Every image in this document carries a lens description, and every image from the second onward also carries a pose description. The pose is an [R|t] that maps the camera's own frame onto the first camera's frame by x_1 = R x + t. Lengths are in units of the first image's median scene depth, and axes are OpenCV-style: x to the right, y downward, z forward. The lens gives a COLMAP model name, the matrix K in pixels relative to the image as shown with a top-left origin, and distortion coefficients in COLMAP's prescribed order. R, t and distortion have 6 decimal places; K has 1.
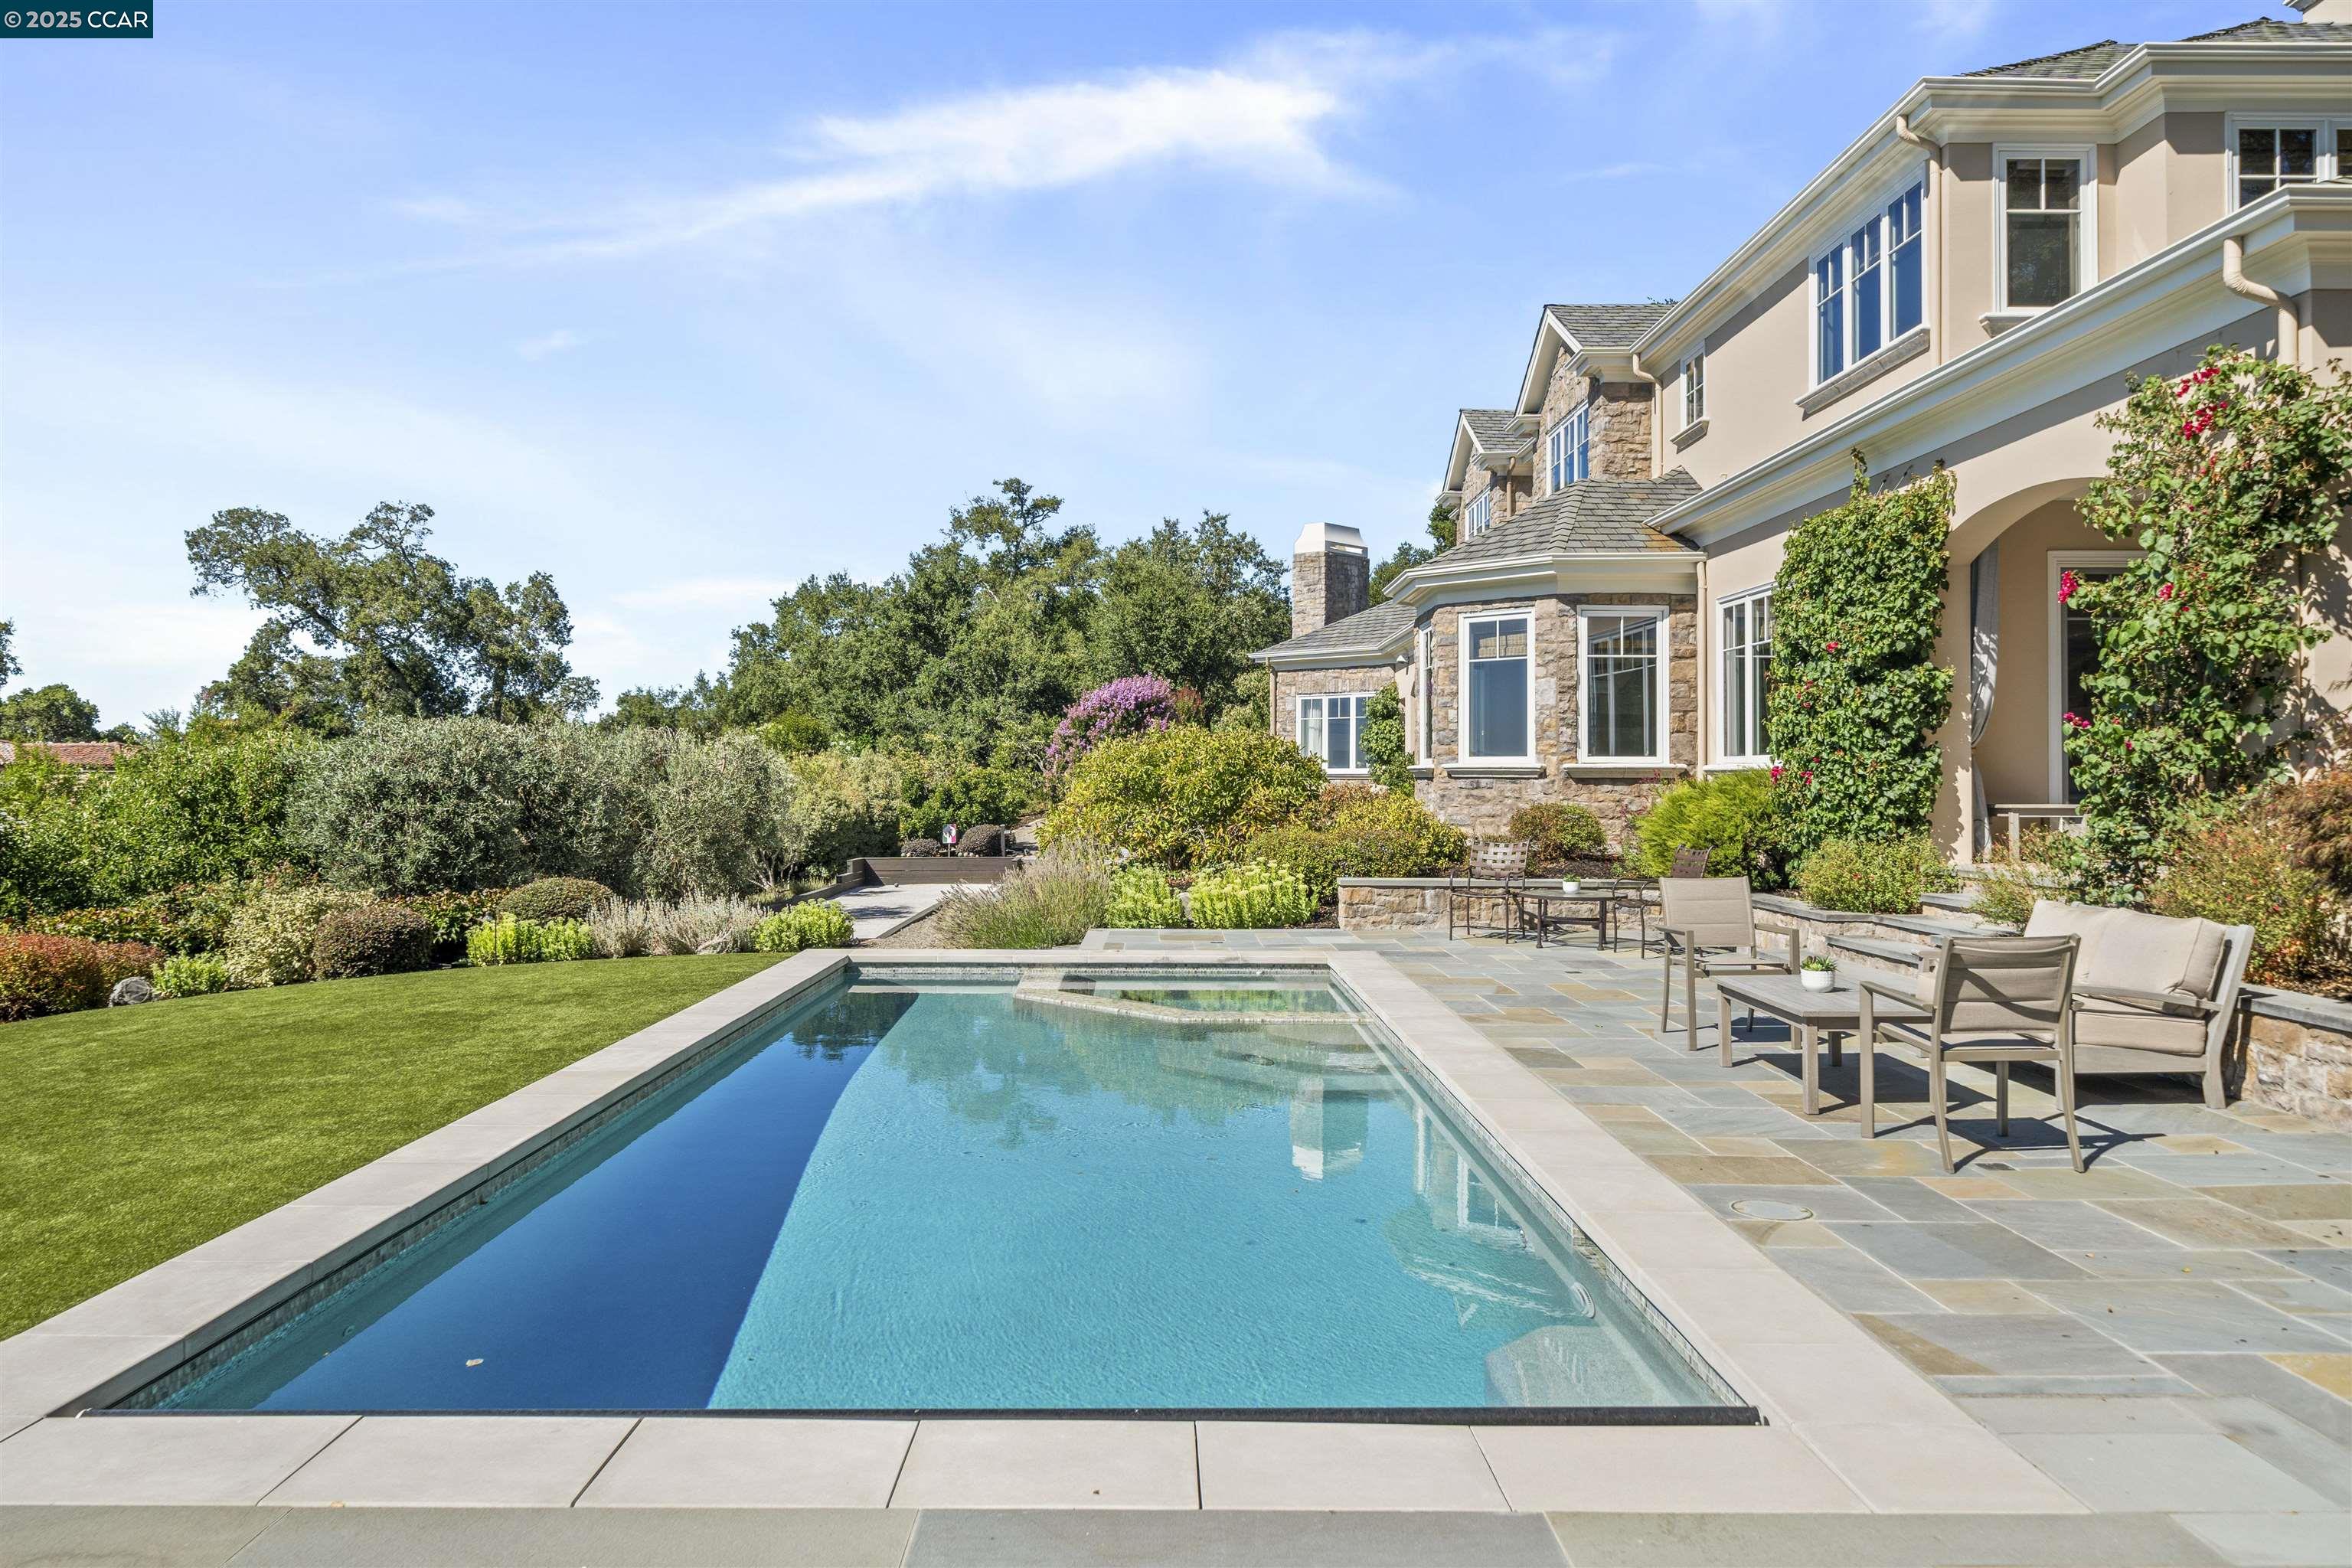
lens RADIAL K [[1563.4, 0, 1174.9], [0, 1563.4, 750.1], [0, 0, 1]] dist [-0.000277, -0.001371]
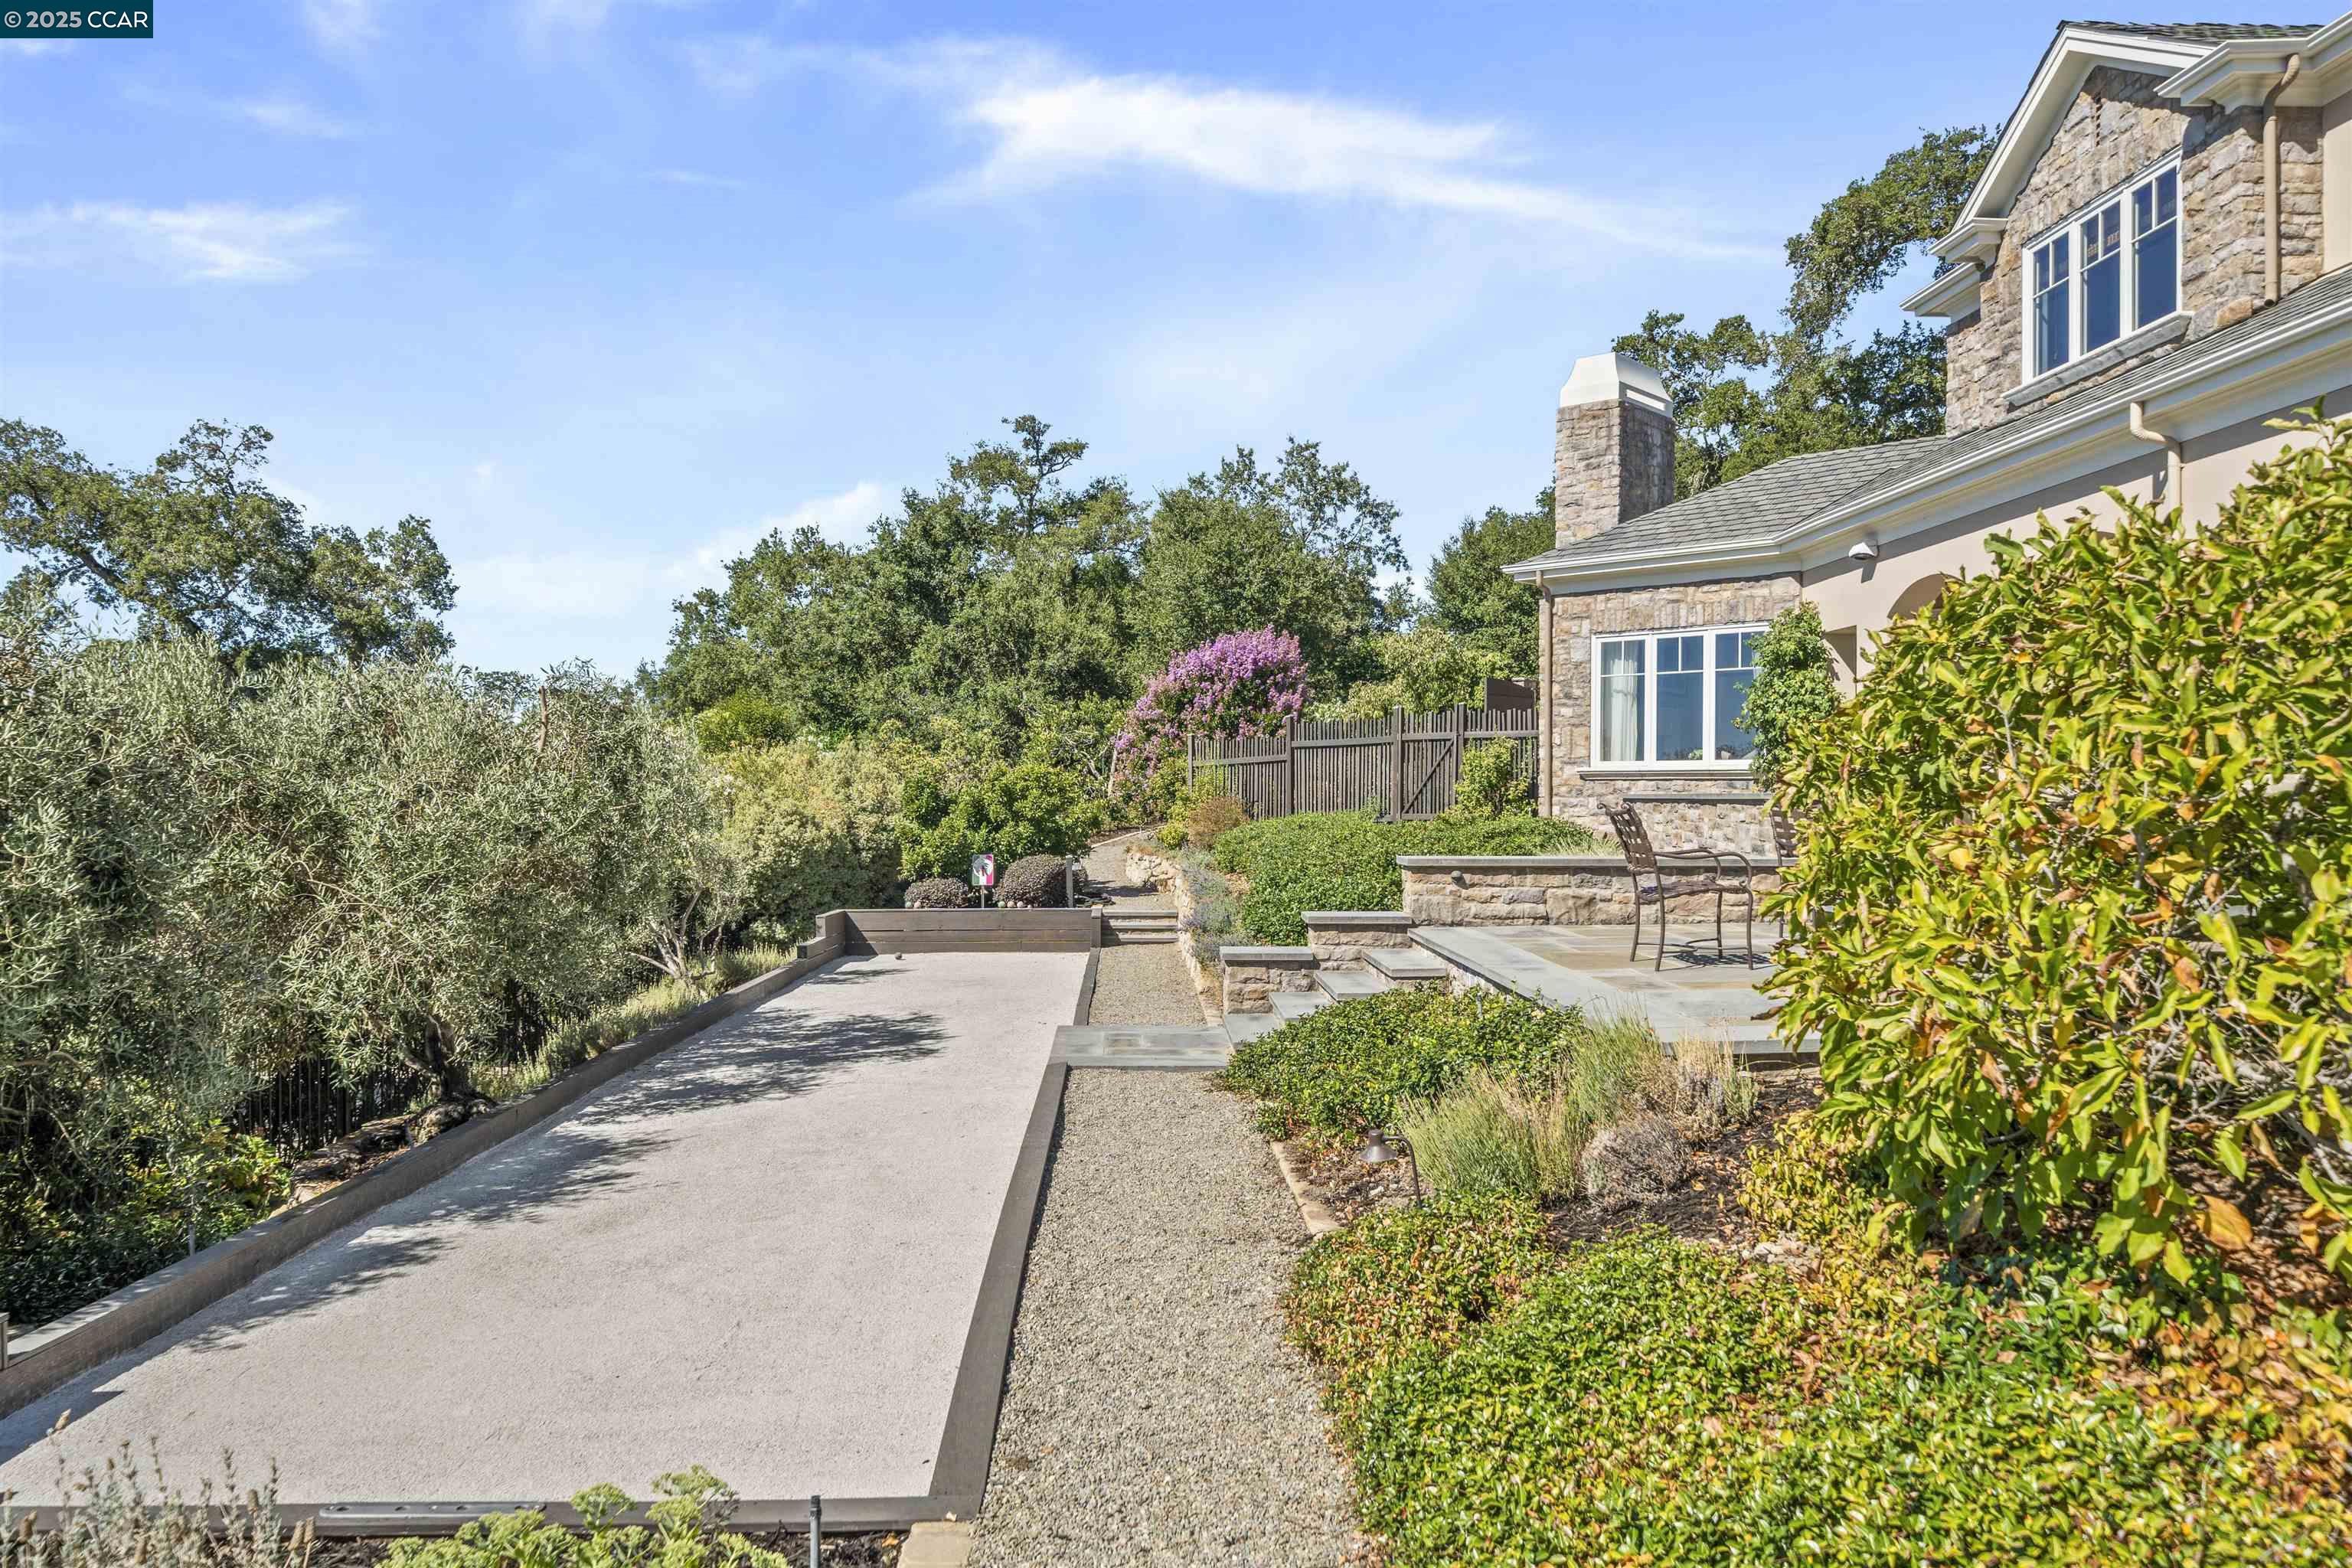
lens RADIAL K [[1563.4, 0, 1170.7], [0, 1563.4, 786.4], [0, 0, 1]] dist [-0.000277, -0.001371]
pose [[0.999914, 0.001597, 0.013022, -0.068784], [-0.001759, 0.999921, 0.012456, 0.011120], [-0.013001, -0.012478, 0.999838, 0.336612]]
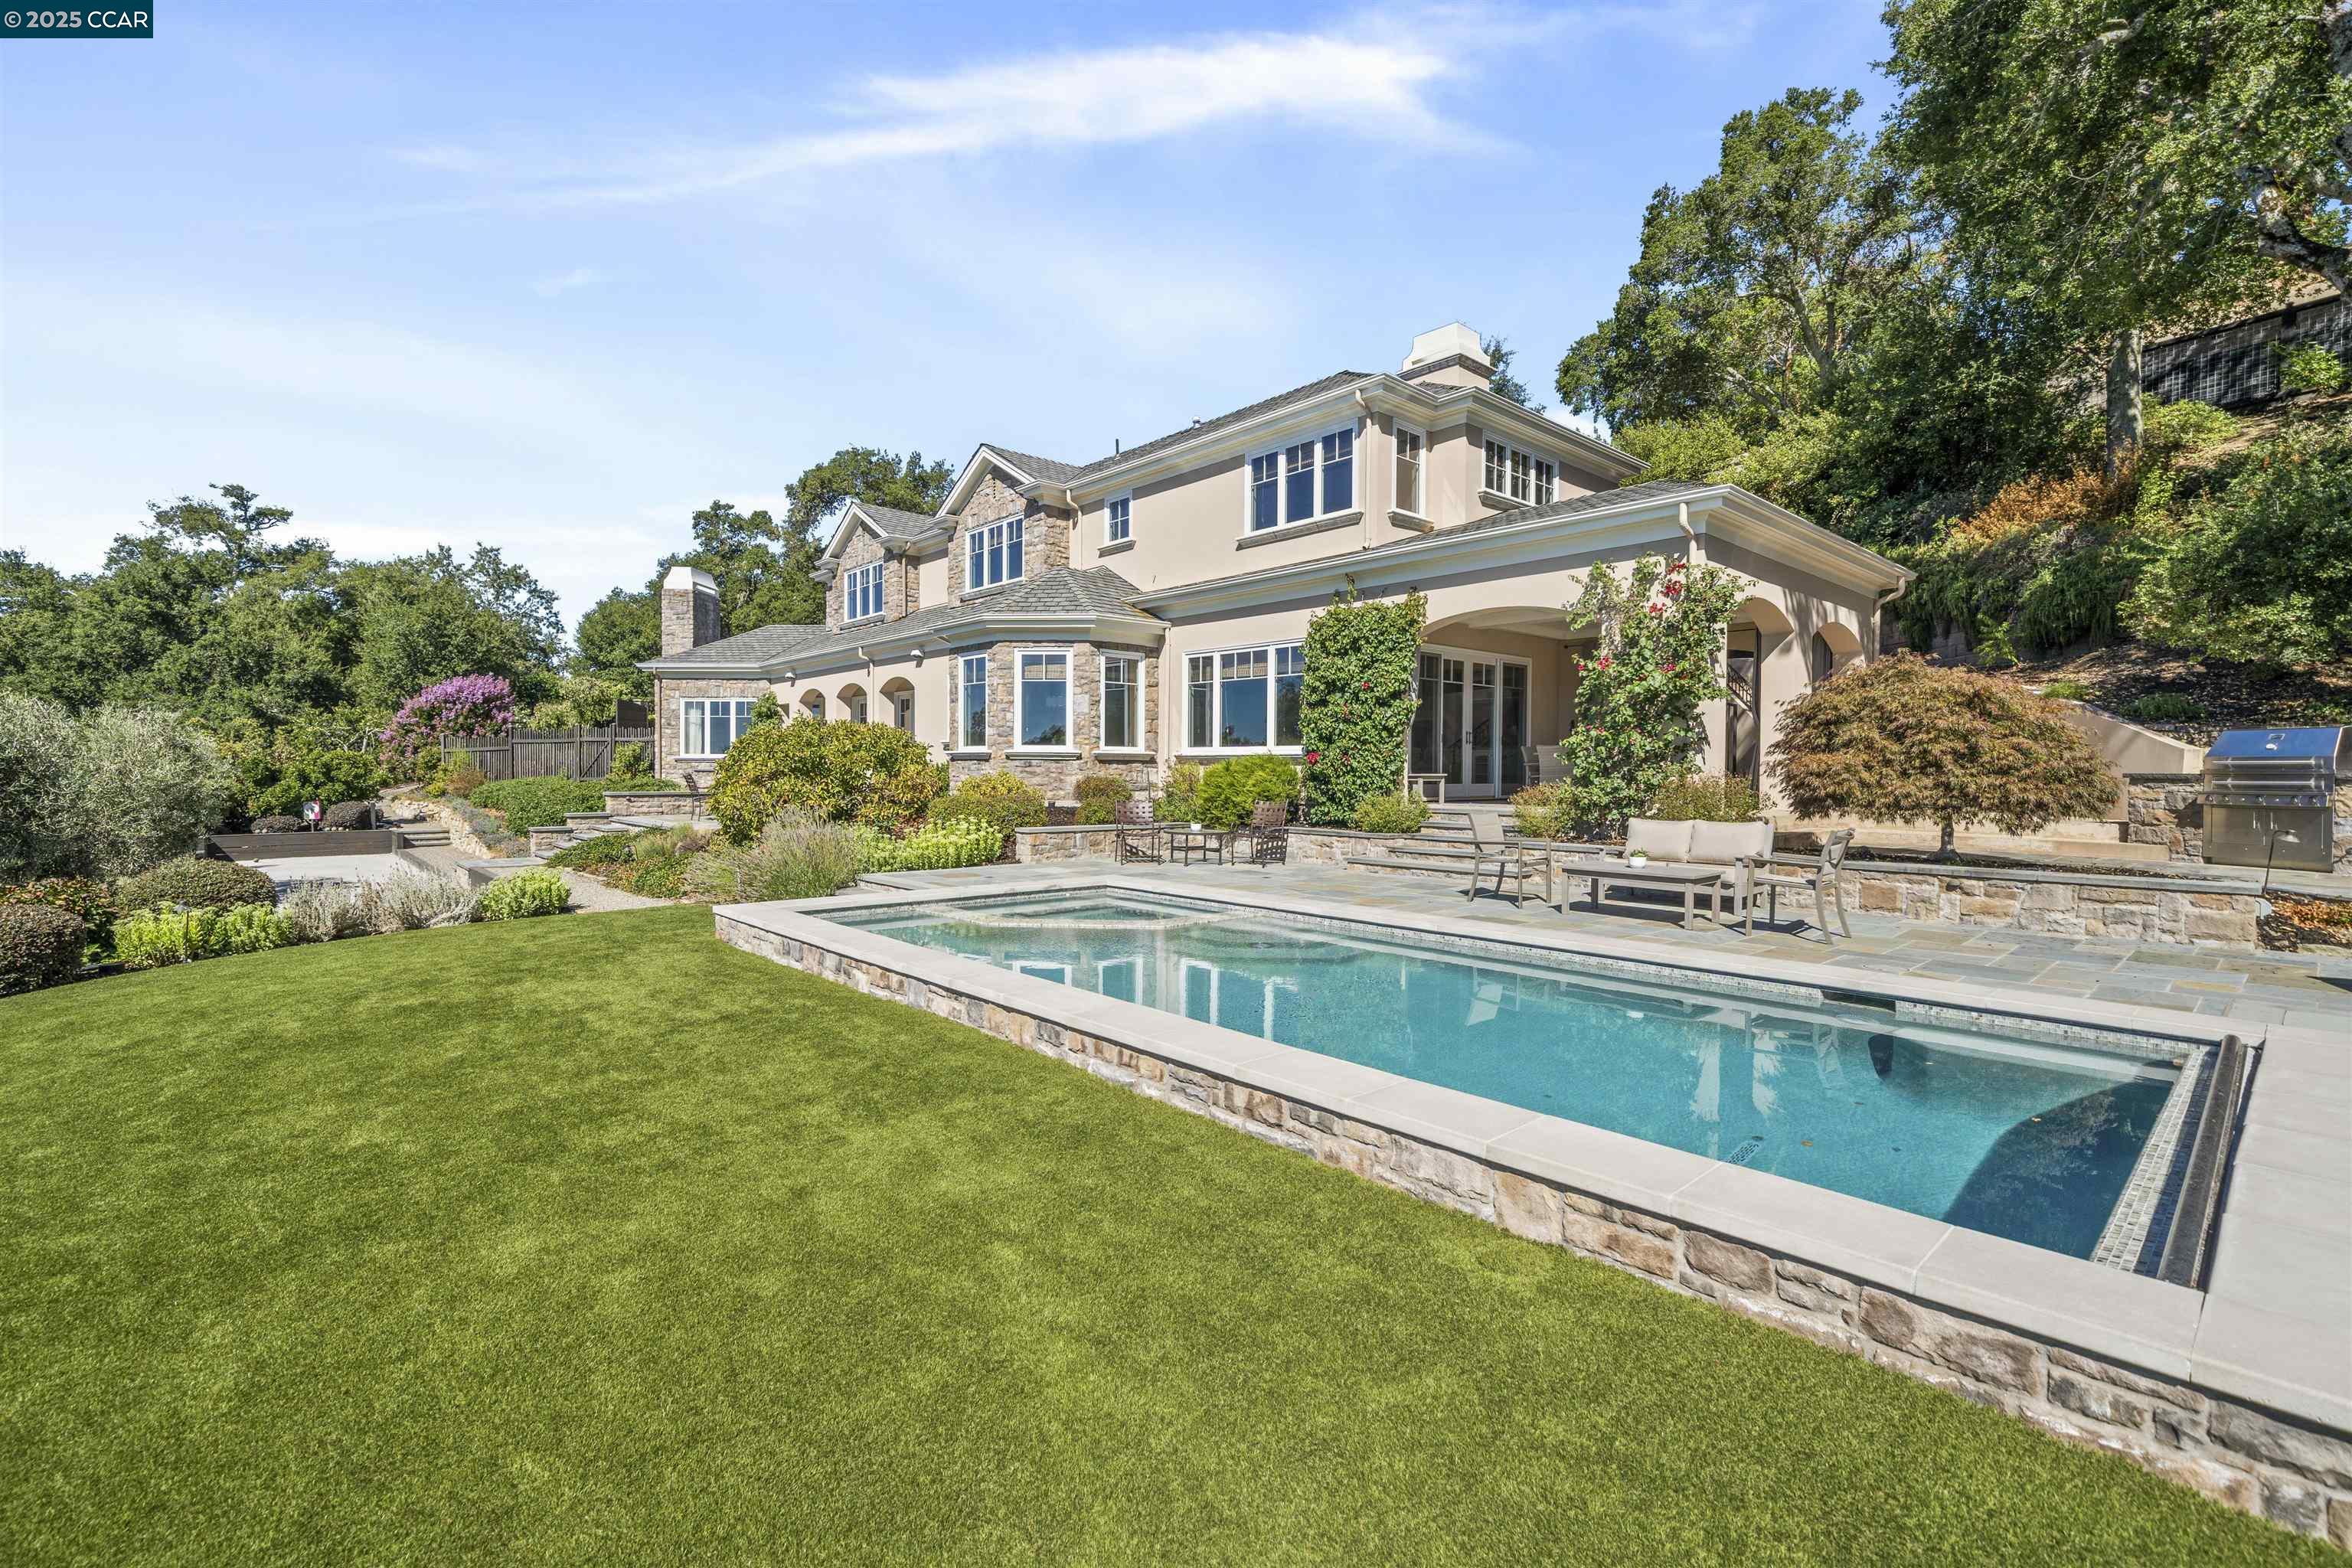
lens RADIAL K [[1006.9, 0, 1156.4], [0, 1006.9, 793.9], [0, 0, 1]] dist [0.001026, -0.000210]
pose [[0.755820, -0.013904, 0.654632, -0.139411], [-0.015998, 0.999084, 0.039690, 0.004316], [-0.654584, -0.040471, 0.754905, 0.078189]]
